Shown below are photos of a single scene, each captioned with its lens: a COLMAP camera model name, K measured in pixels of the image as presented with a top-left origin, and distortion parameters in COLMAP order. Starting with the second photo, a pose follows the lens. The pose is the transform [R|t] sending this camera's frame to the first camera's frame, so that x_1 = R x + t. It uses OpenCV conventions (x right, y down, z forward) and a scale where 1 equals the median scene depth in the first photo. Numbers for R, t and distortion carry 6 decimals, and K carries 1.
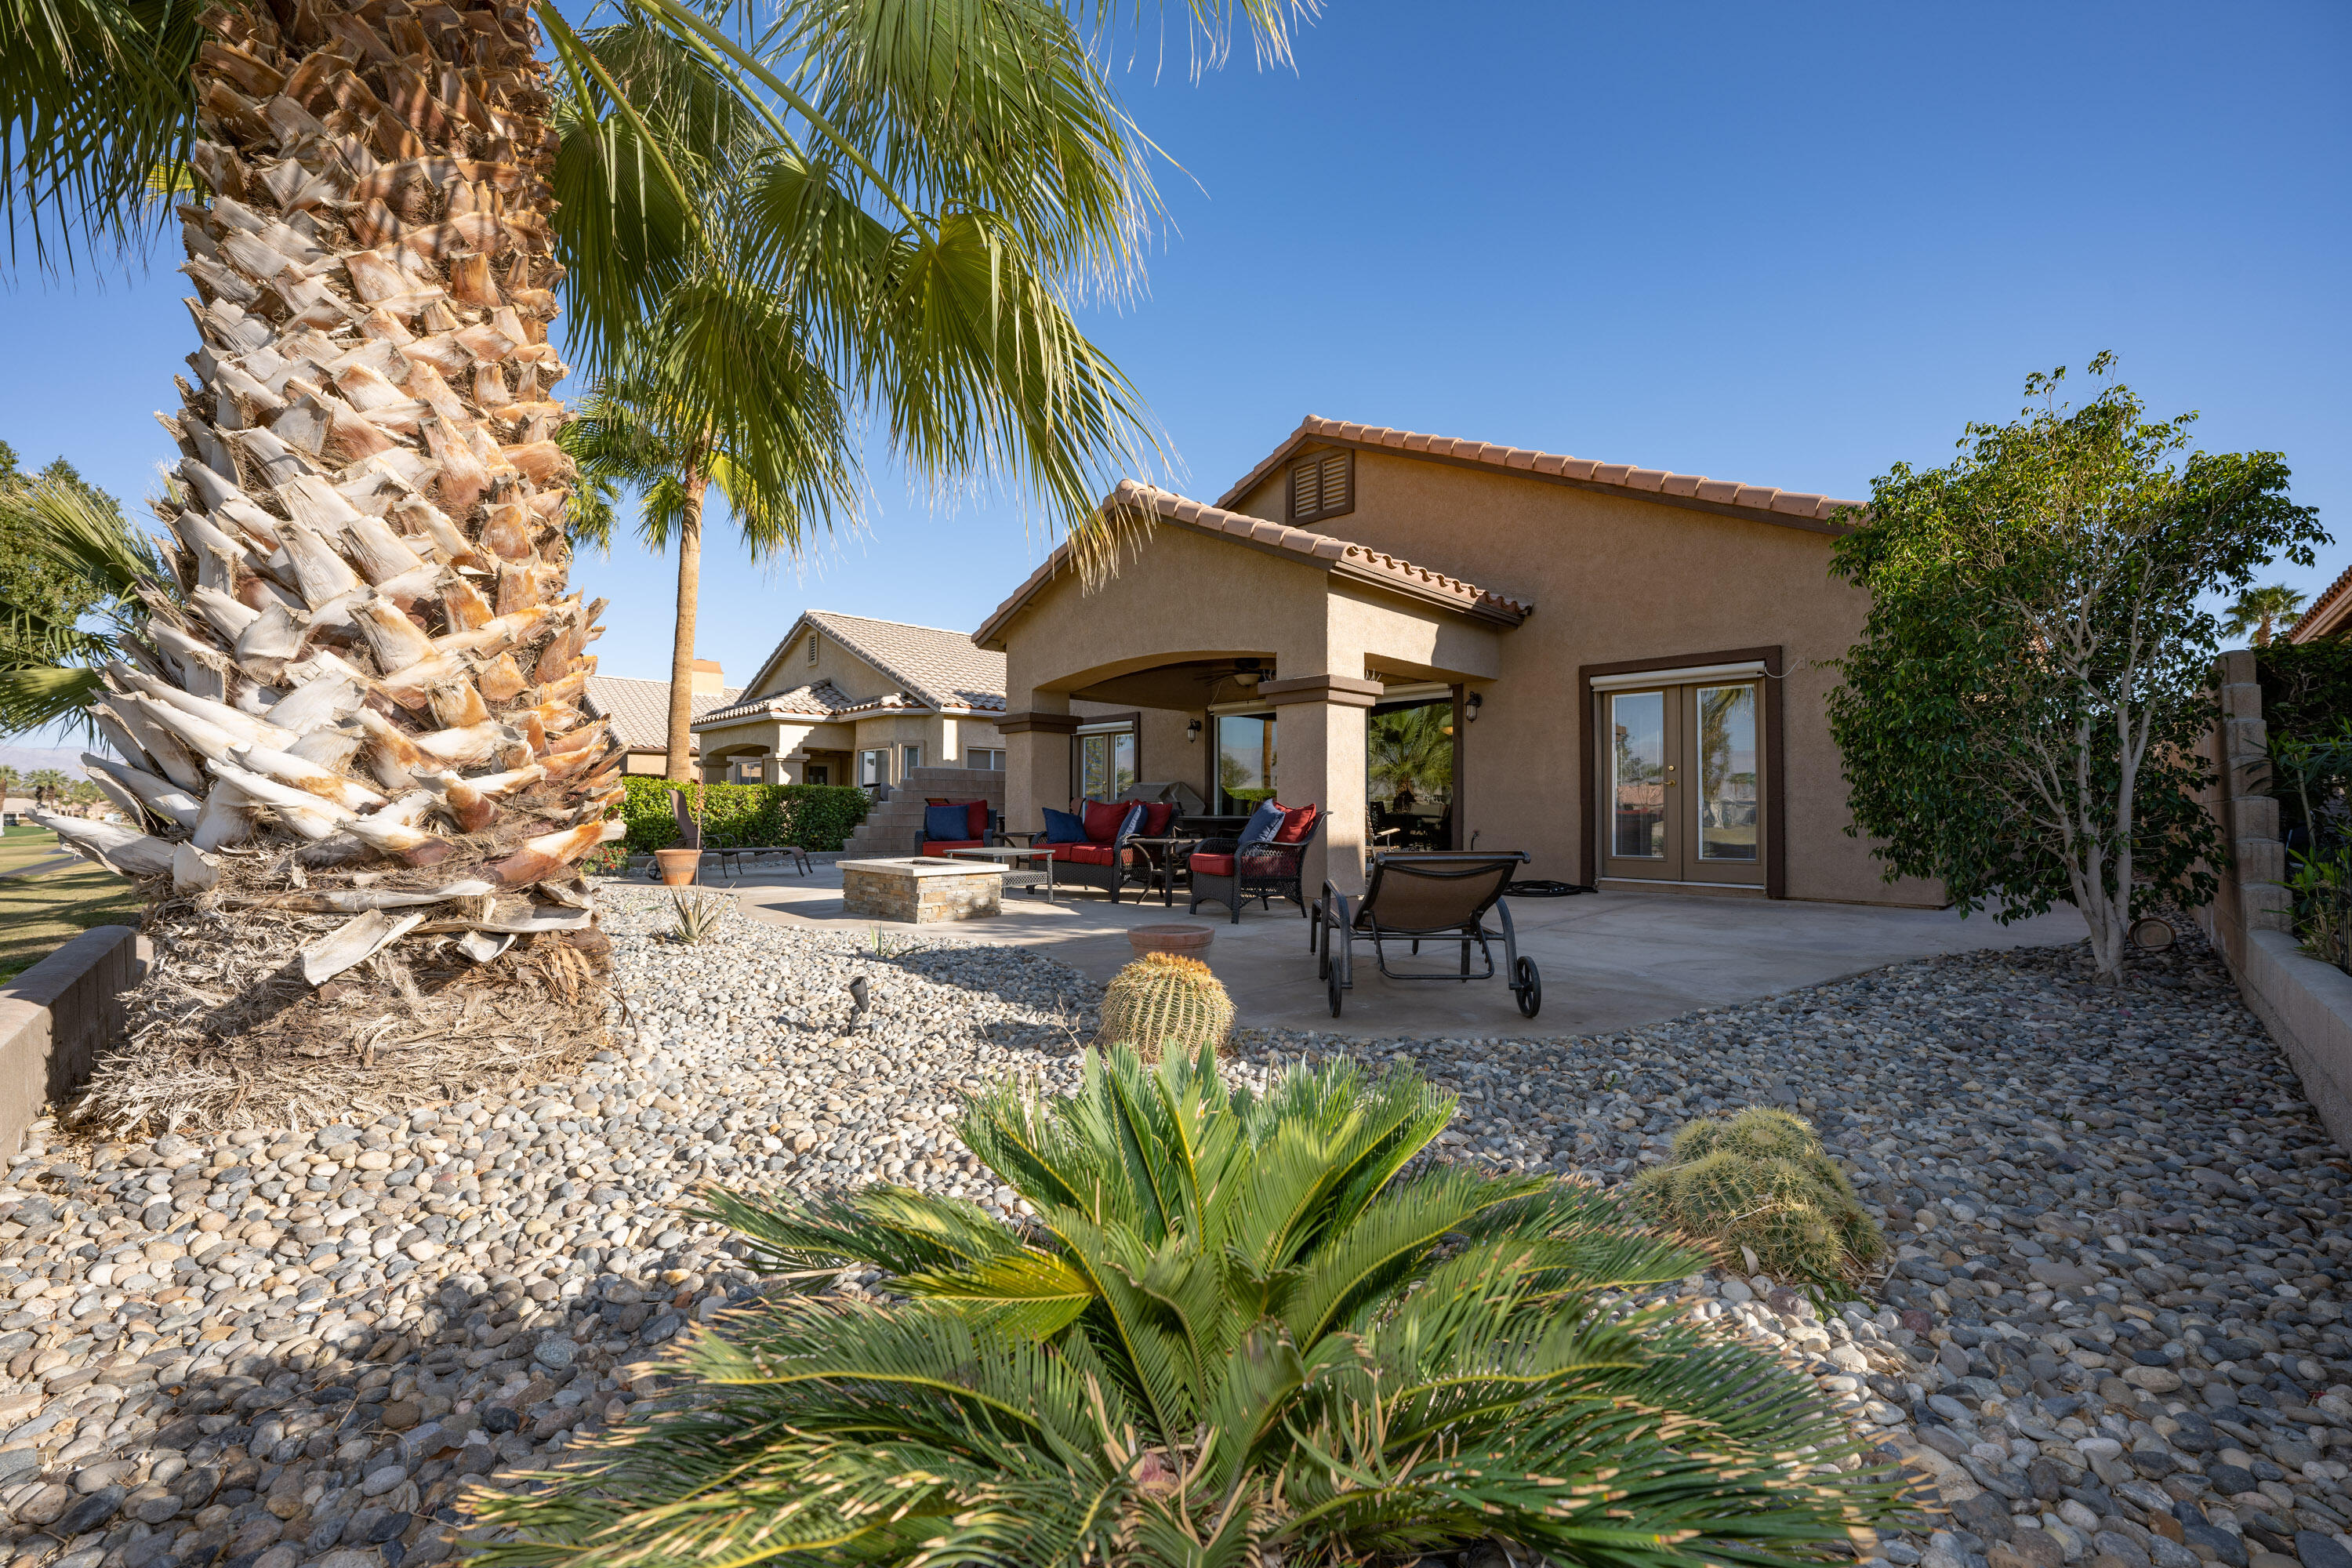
lens RADIAL K [[944.4, 0, 1172.6], [0, 944.4, 795.0], [0, 0, 1]] dist [-0.024800, 0.001964]
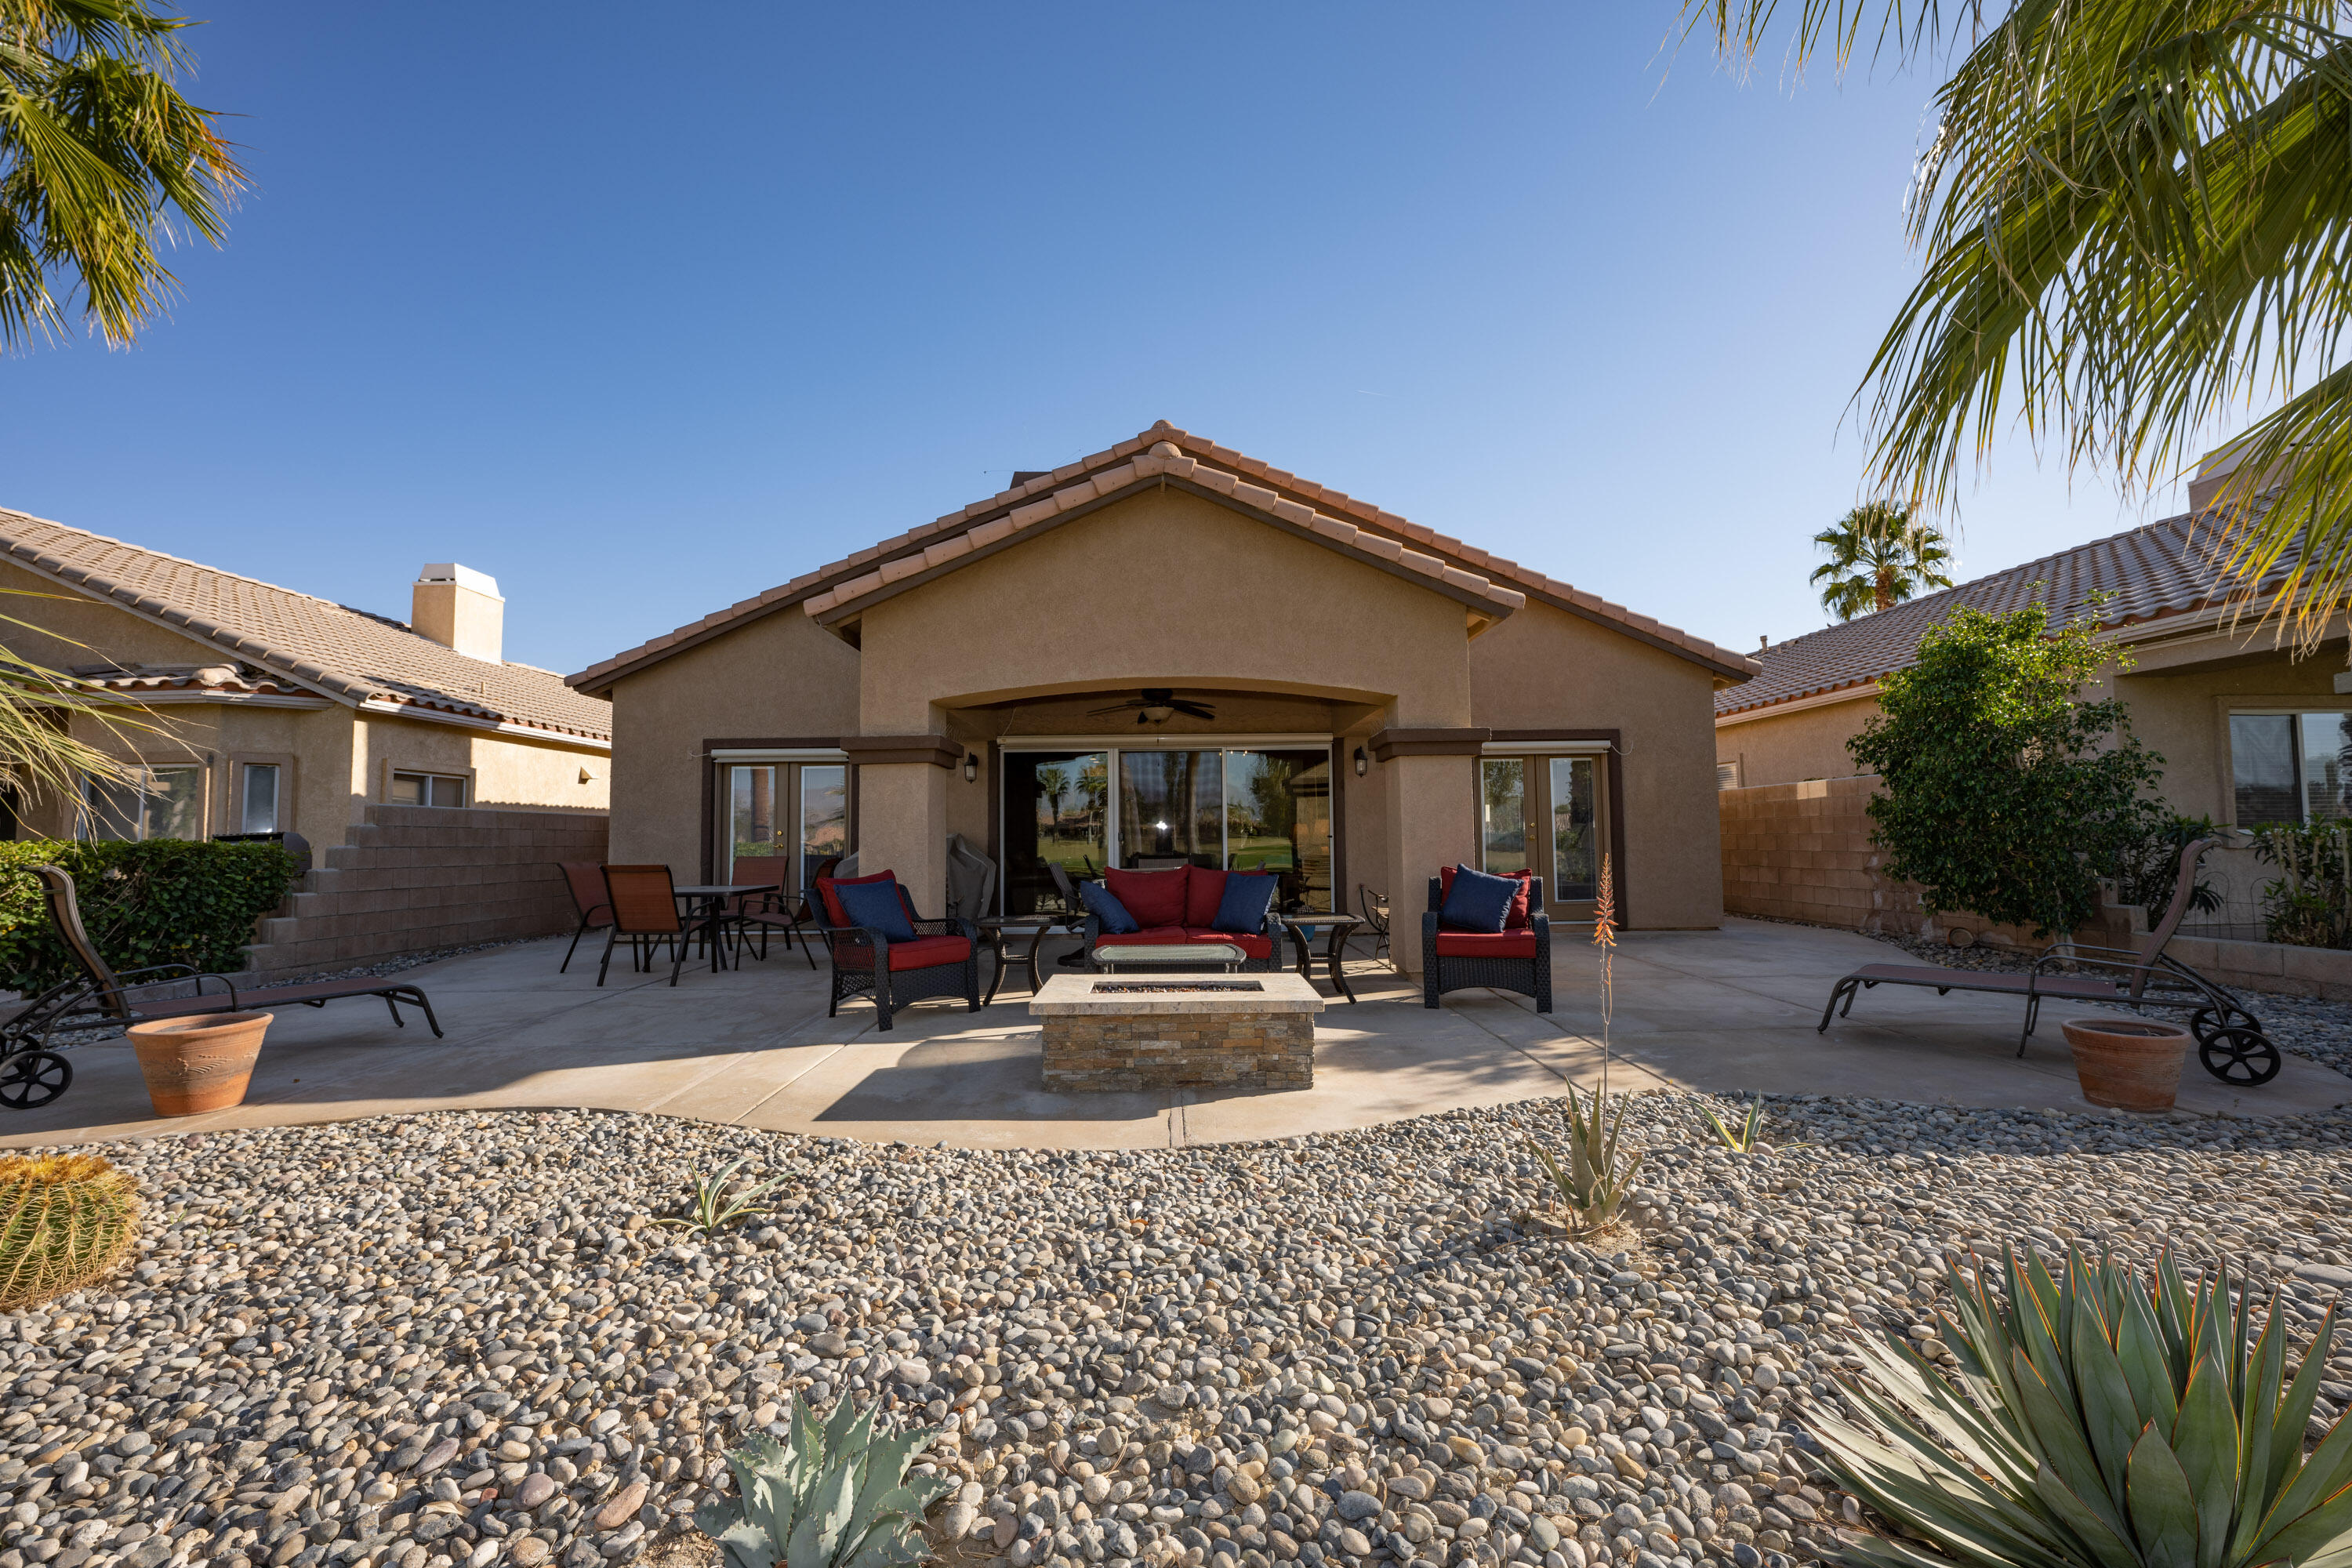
lens RADIAL K [[944.4, 0, 1173.4], [0, 944.4, 788.0], [0, 0, 1]] dist [-0.024800, 0.001964]
pose [[0.690012, 0.031445, 0.723114, -0.361112], [0.004565, 0.998847, -0.047791, -0.011656], [-0.723783, 0.036278, 0.689073, 0.297601]]
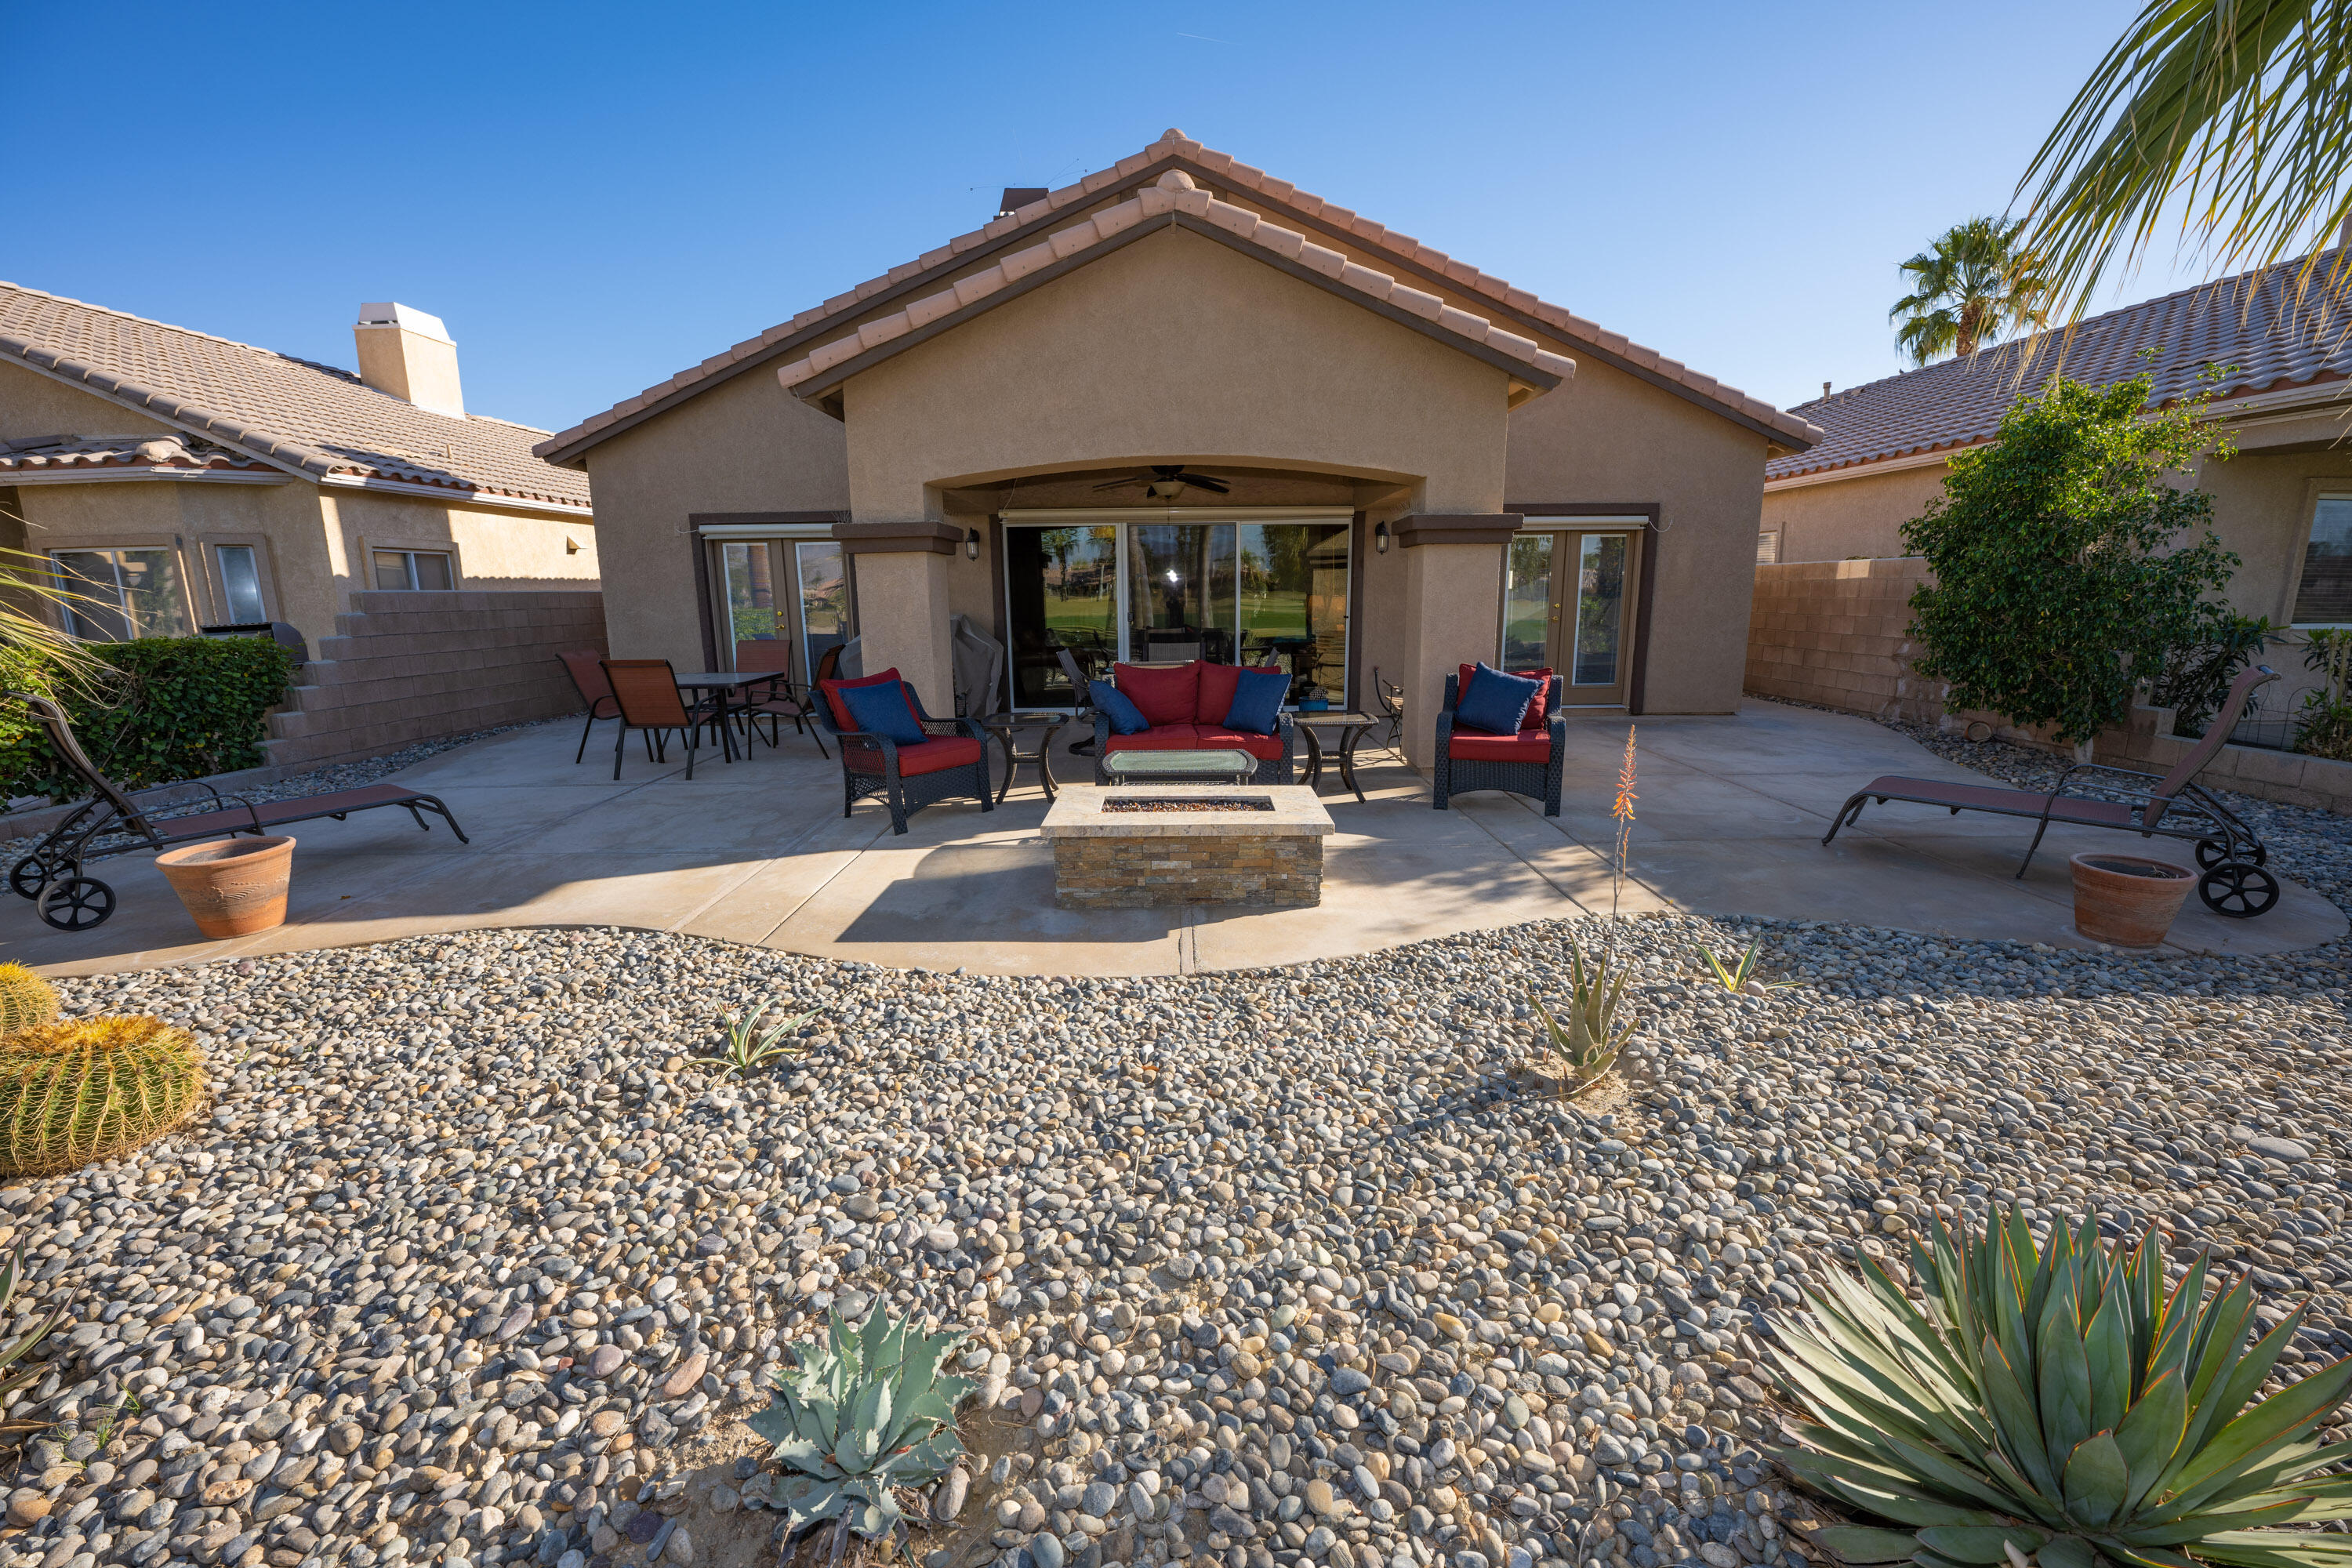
lens RADIAL K [[944.4, 0, 1177.7], [0, 944.4, 787.9], [0, 0, 1]] dist [-0.024800, 0.001964]
pose [[0.695211, -0.157288, 0.701386, -0.352916], [0.003407, 0.976476, 0.215600, -0.034231], [-0.718798, -0.147498, 0.679393, 0.305200]]
